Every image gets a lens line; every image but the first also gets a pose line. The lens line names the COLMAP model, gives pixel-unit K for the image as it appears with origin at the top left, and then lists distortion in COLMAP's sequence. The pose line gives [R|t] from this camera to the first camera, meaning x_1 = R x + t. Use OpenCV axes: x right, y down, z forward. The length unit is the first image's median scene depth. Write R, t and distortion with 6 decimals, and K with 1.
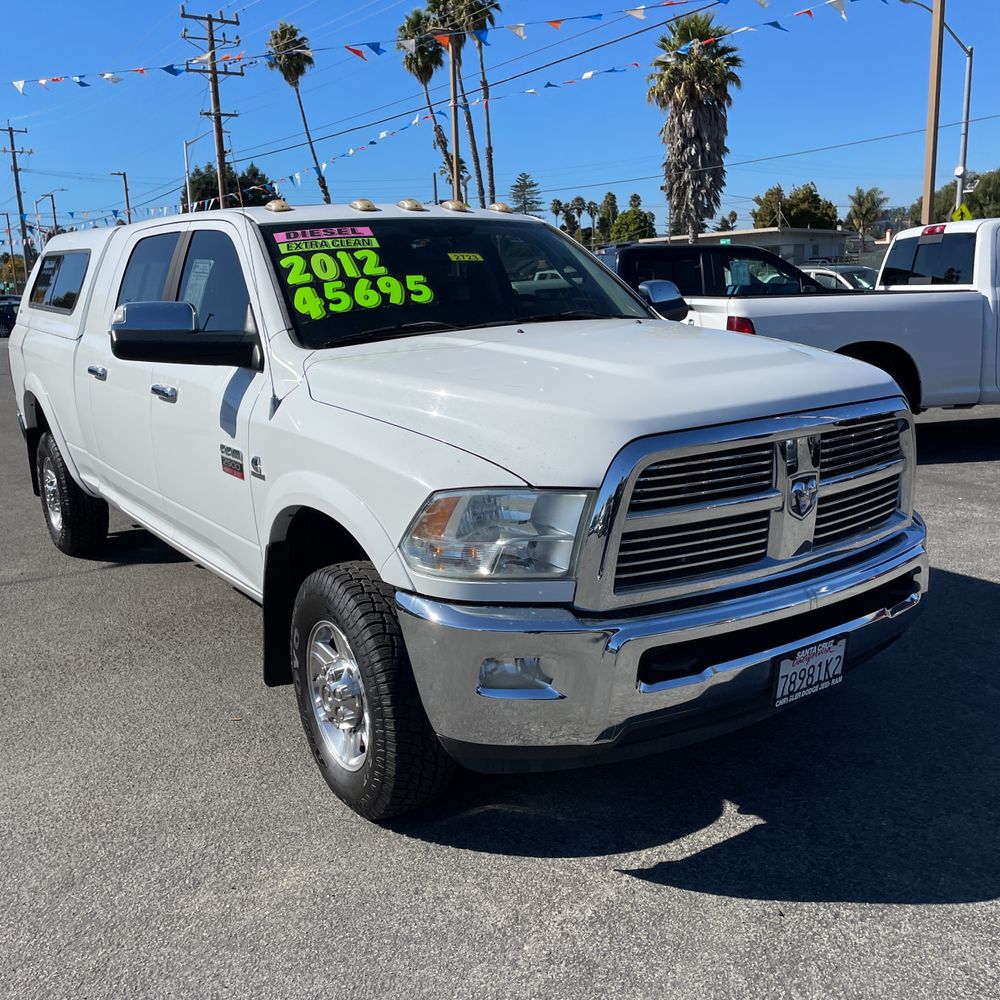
lens RADIAL K [[1013.2, 0, 500.0], [0, 1013.2, 500.0], [0, 0, 1]] dist [0.094449, -0.131985]
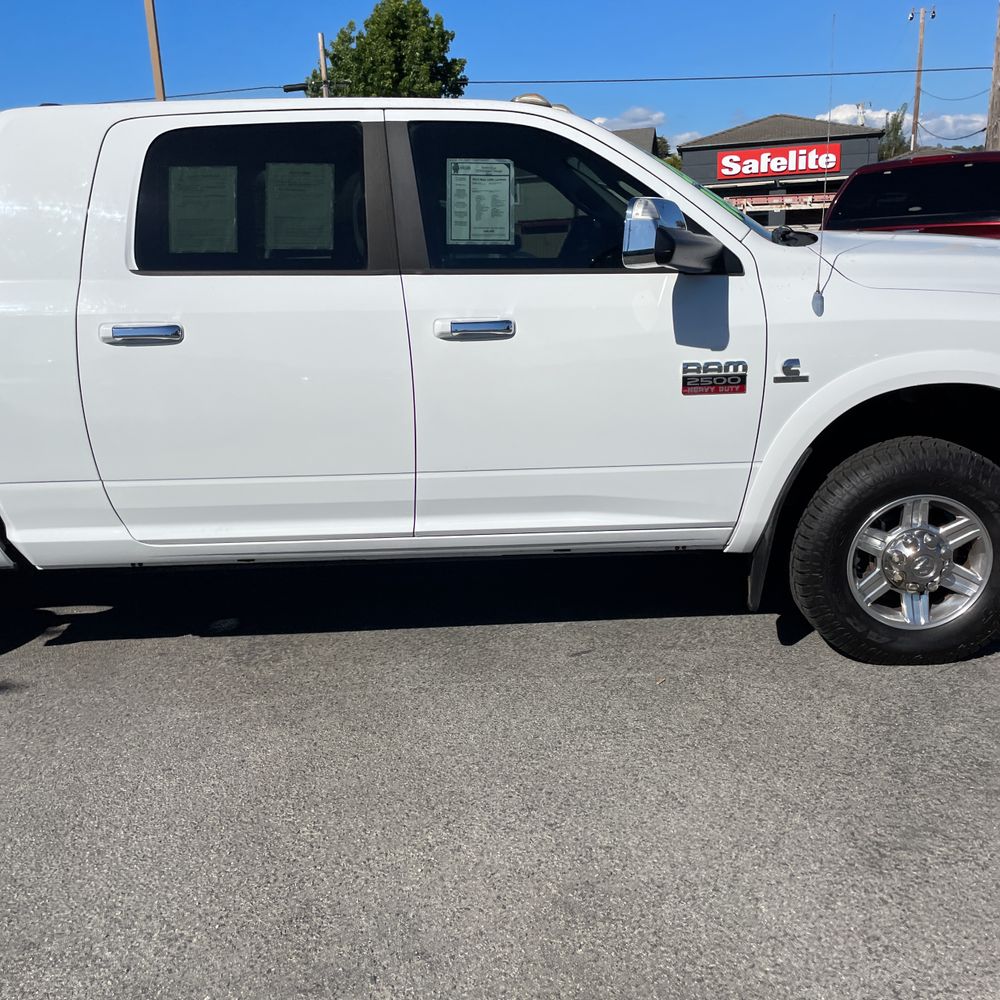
lens RADIAL K [[1013.2, 0, 500.0], [0, 1013.2, 500.0], [0, 0, 1]] dist [0.094449, -0.131985]
pose [[0.558205, -0.191525, 0.807295, -1.067698], [0.198690, 0.975539, 0.094055, -0.052155], [-0.805561, 0.107900, 0.582605, 0.607425]]
